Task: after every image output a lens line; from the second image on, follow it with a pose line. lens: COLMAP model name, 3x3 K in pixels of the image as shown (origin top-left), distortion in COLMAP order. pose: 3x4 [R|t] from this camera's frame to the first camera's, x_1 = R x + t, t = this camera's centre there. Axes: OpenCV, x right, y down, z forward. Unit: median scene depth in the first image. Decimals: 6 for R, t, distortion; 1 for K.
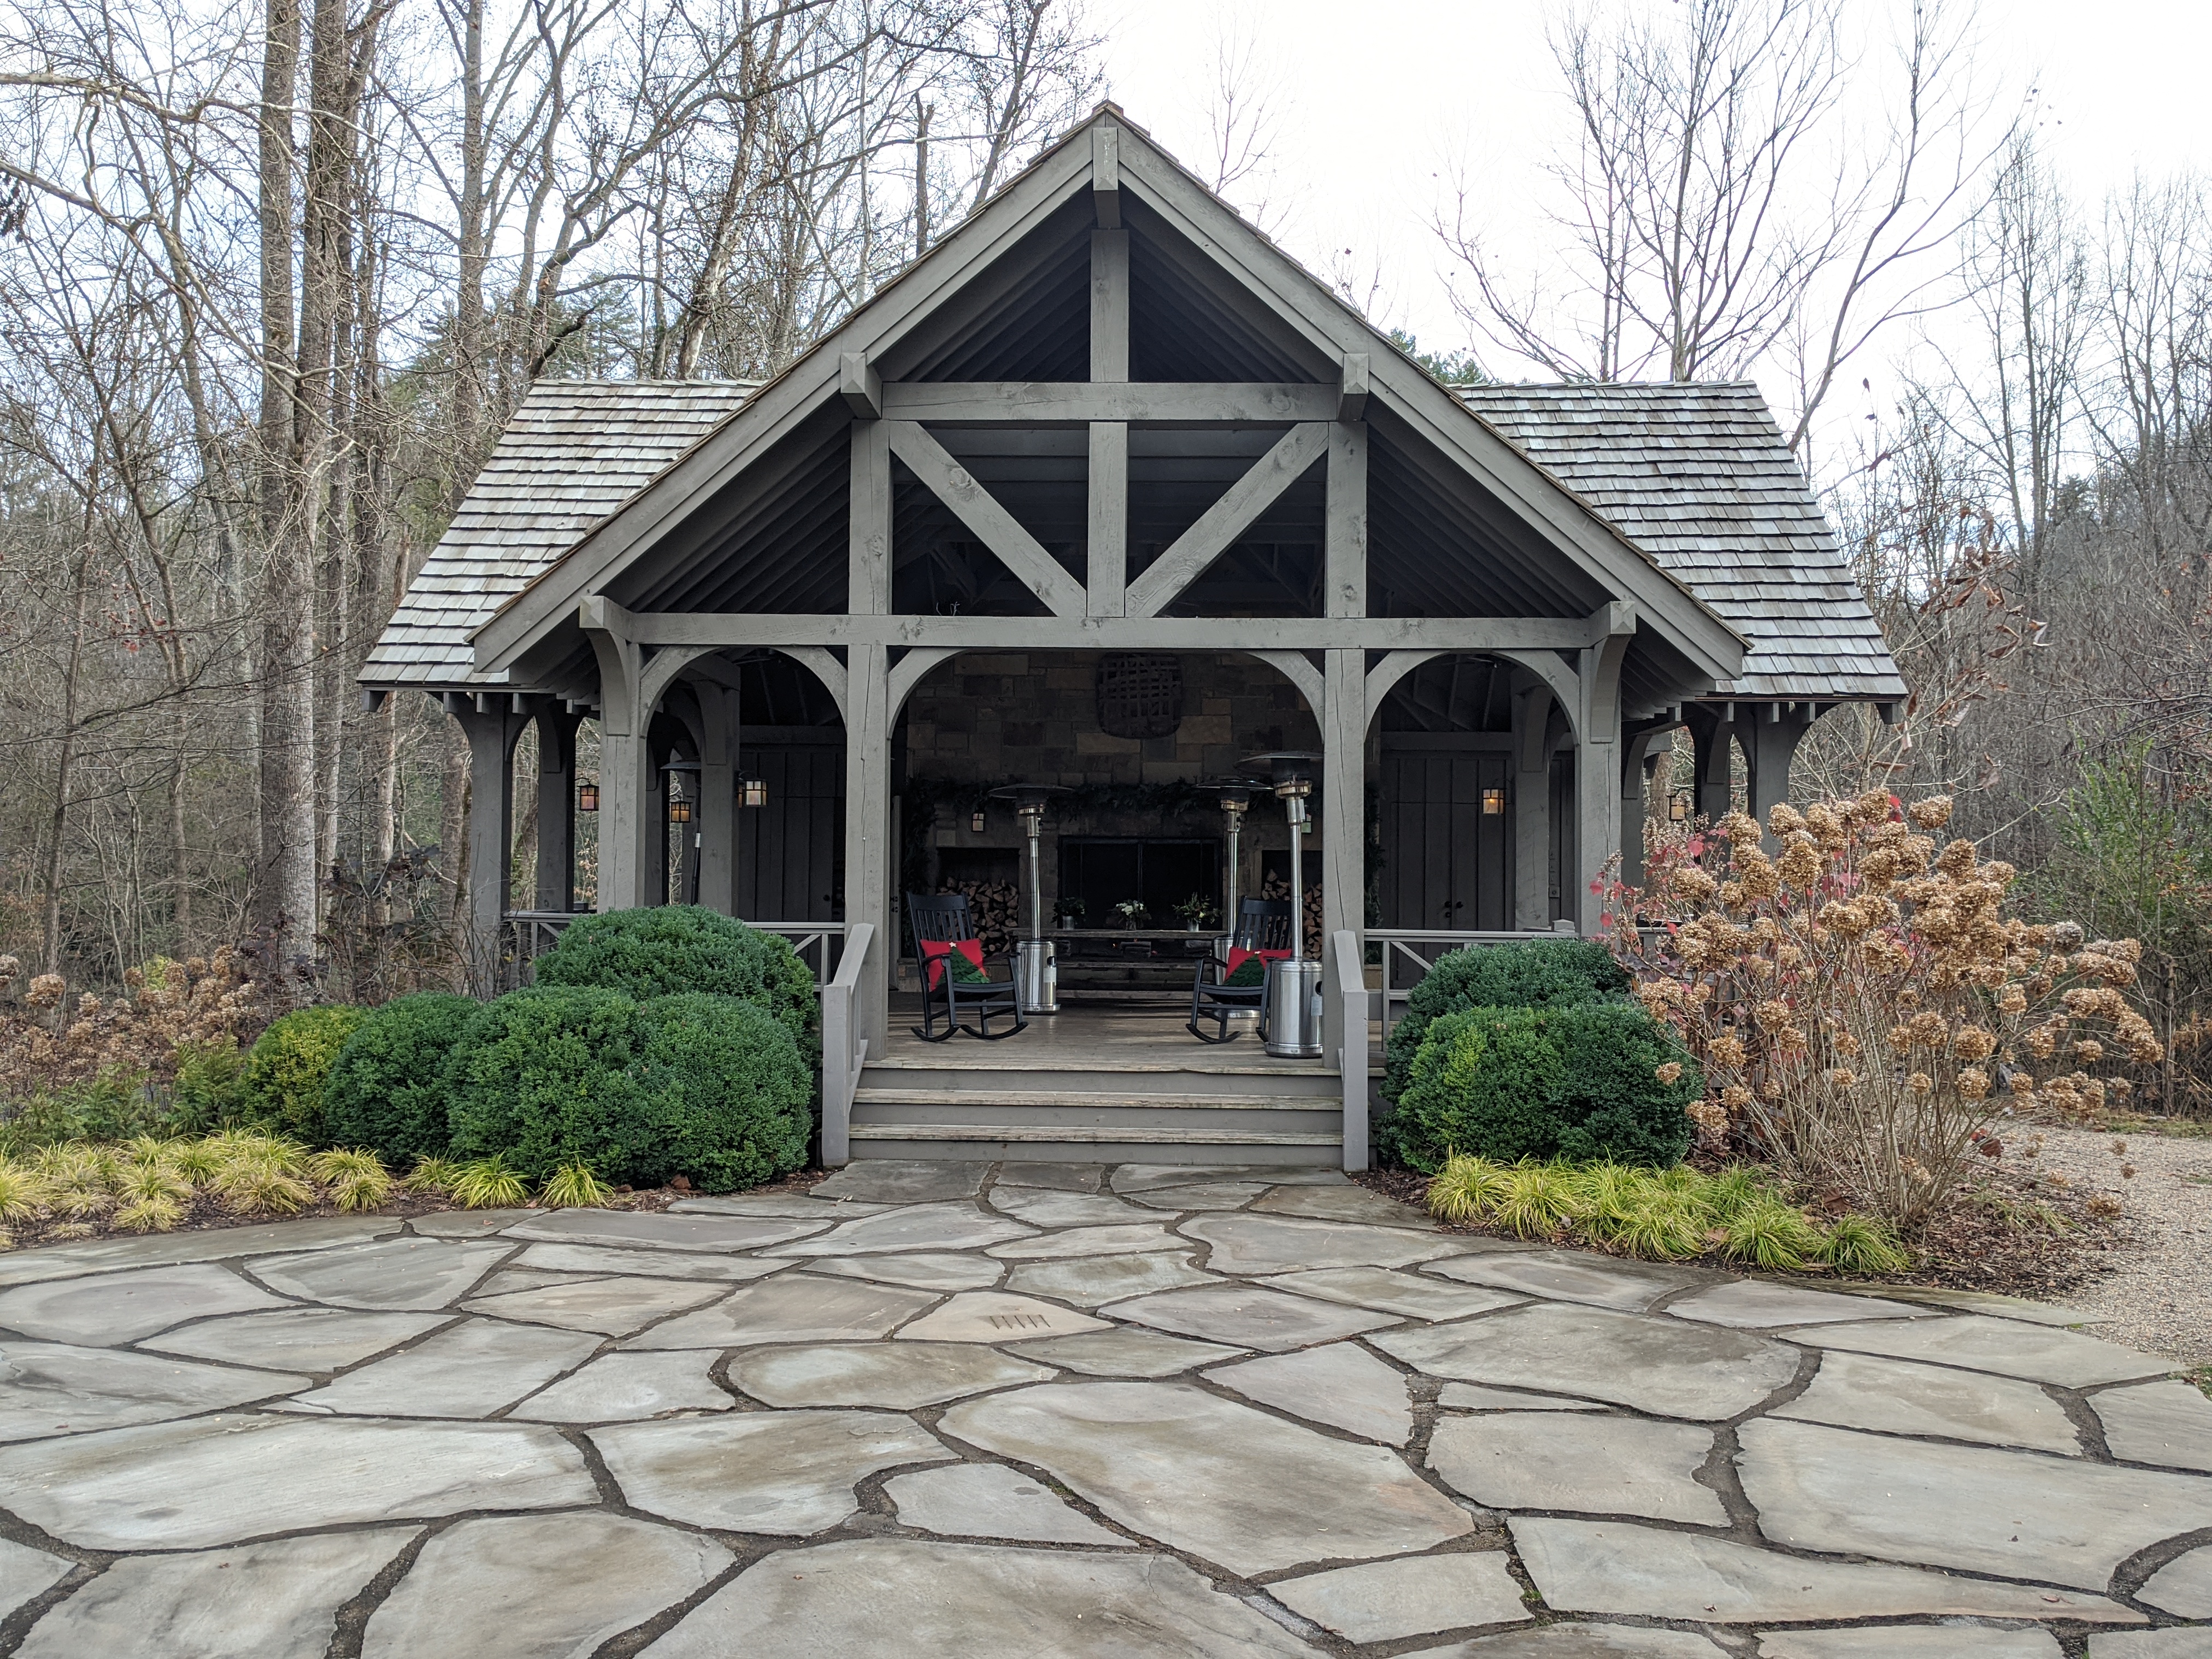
lens RADIAL K [[1704.9, 0, 1106.0], [0, 1704.9, 829.5], [0, 0, 1]] dist [0.044710, 0.000022]
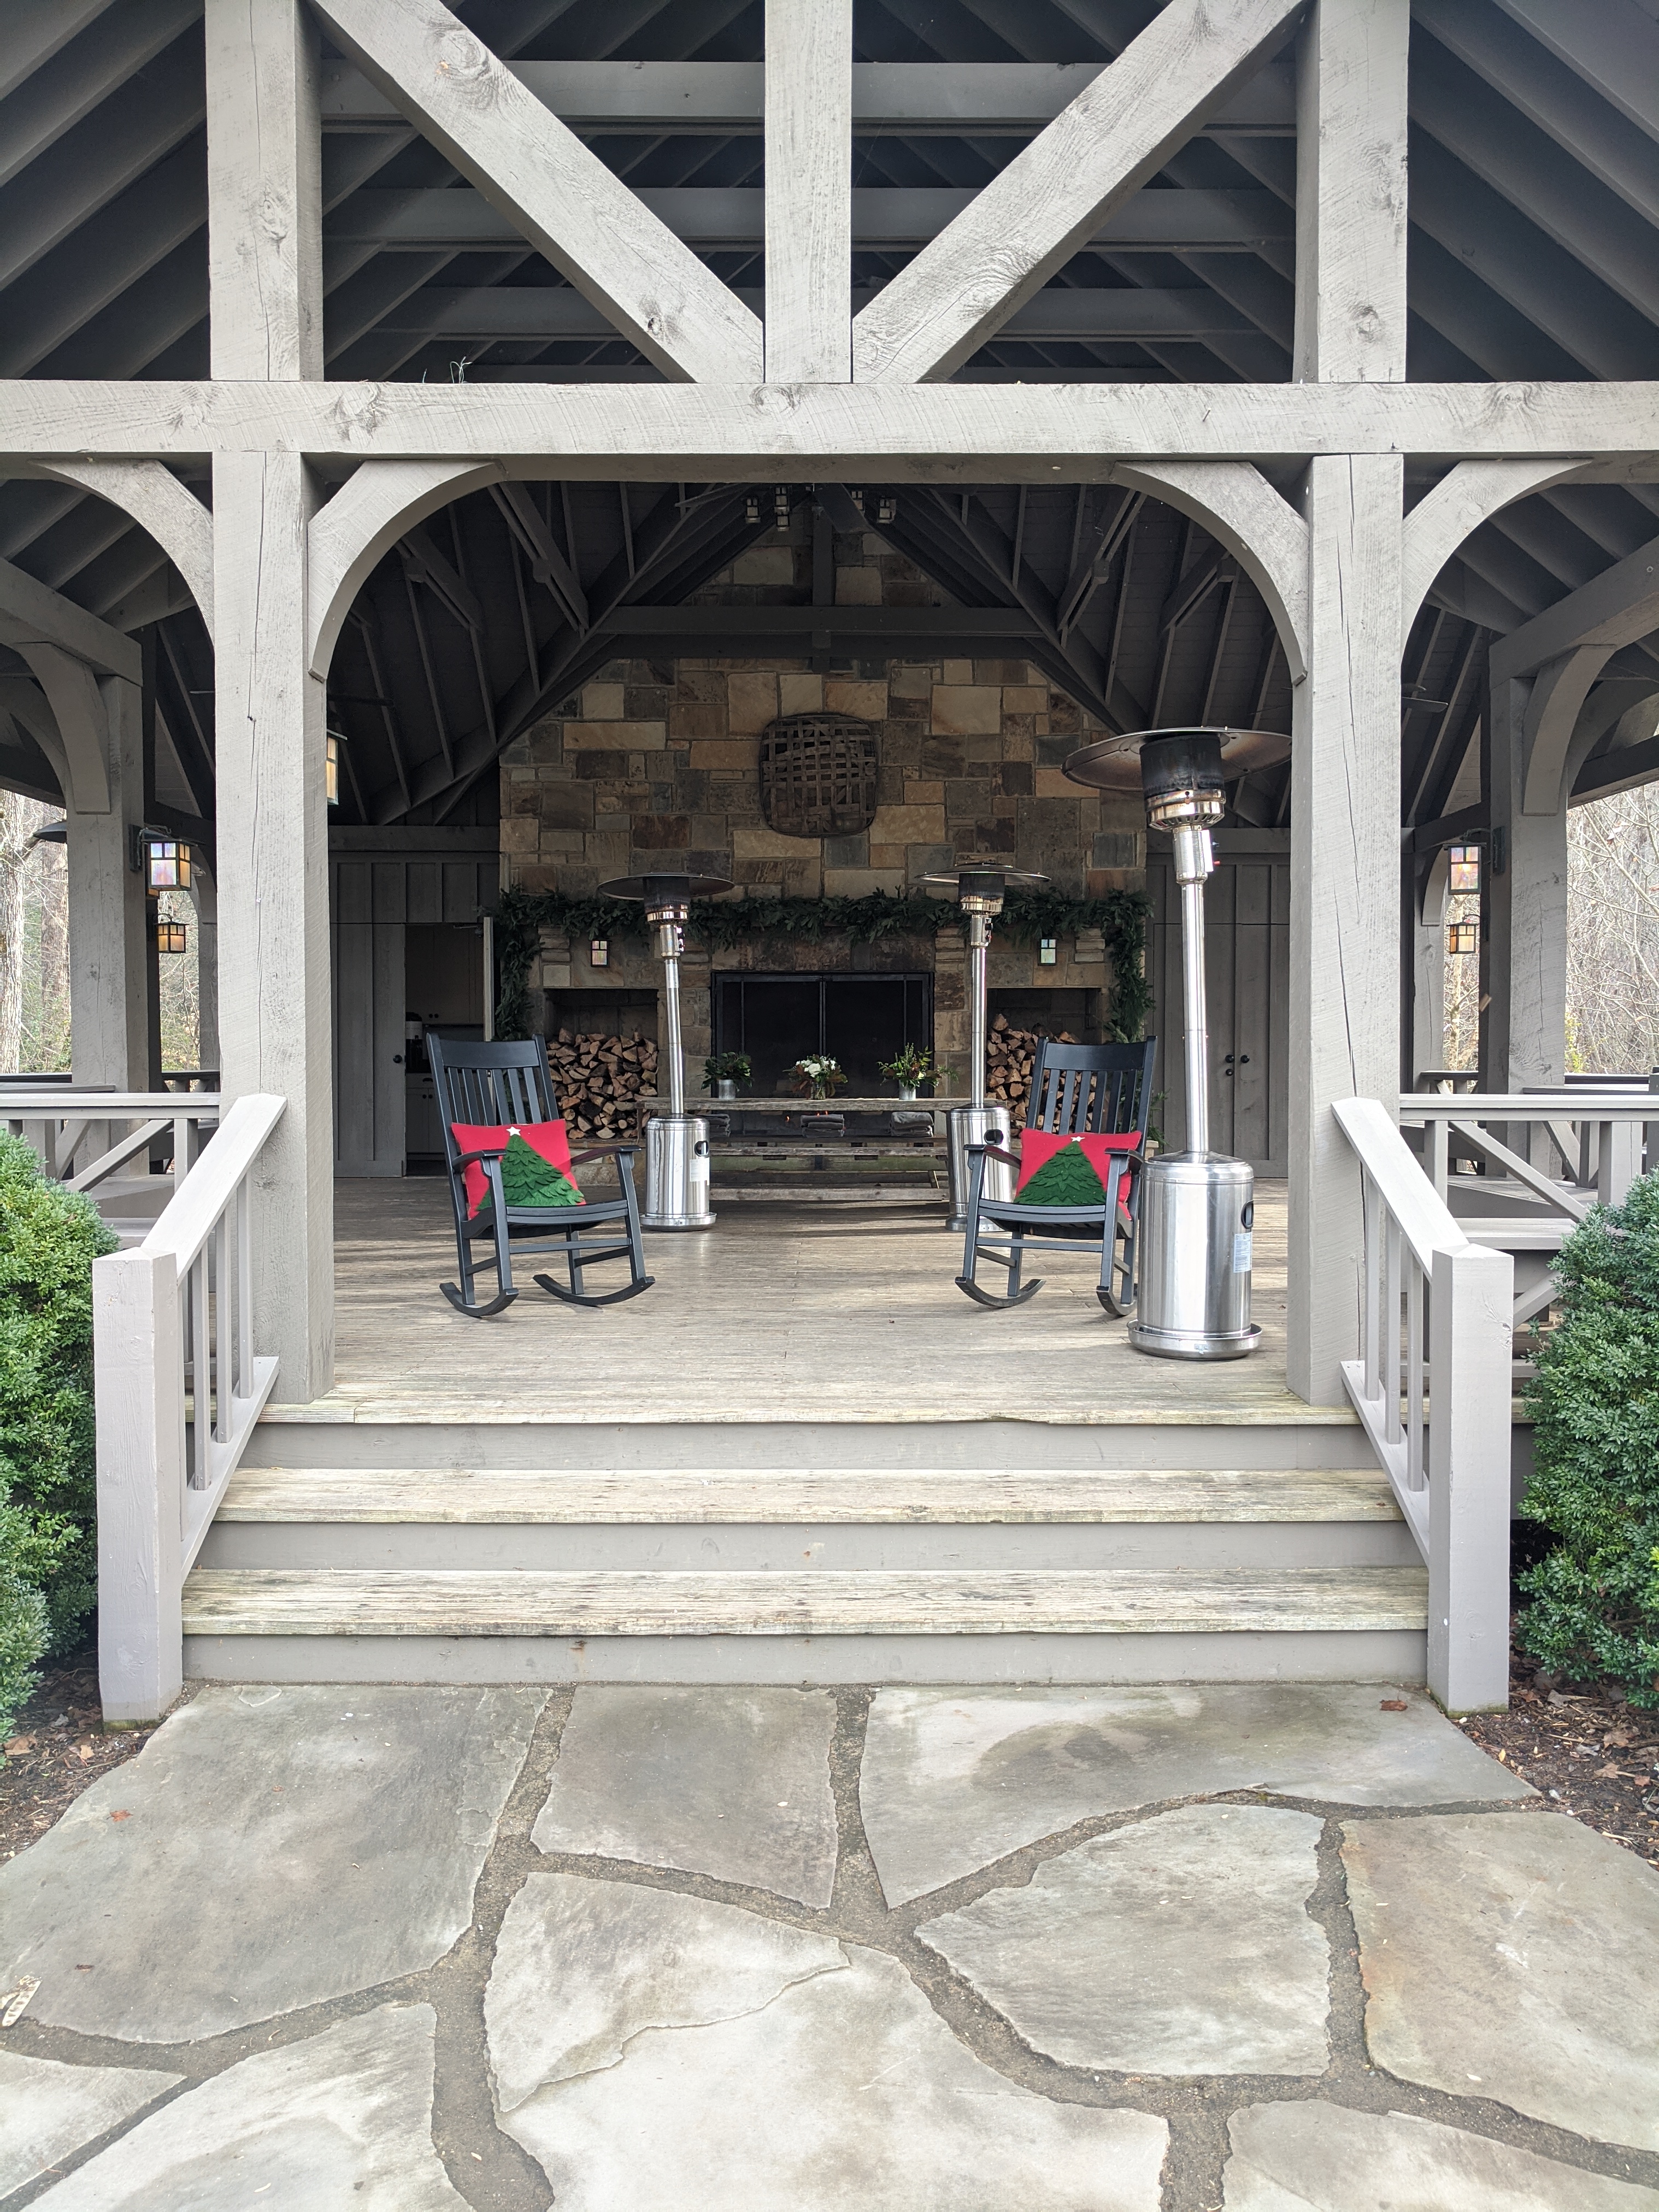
lens RADIAL K [[1704.9, 0, 829.5], [0, 1704.9, 1106.0], [0, 0, 1]] dist [0.044710, 0.000022]
pose [[0.999144, -0.011362, 0.039774, -0.012304], [0.008771, 0.997864, 0.064732, 0.026783], [-0.040425, -0.064327, 0.997110, 0.480748]]
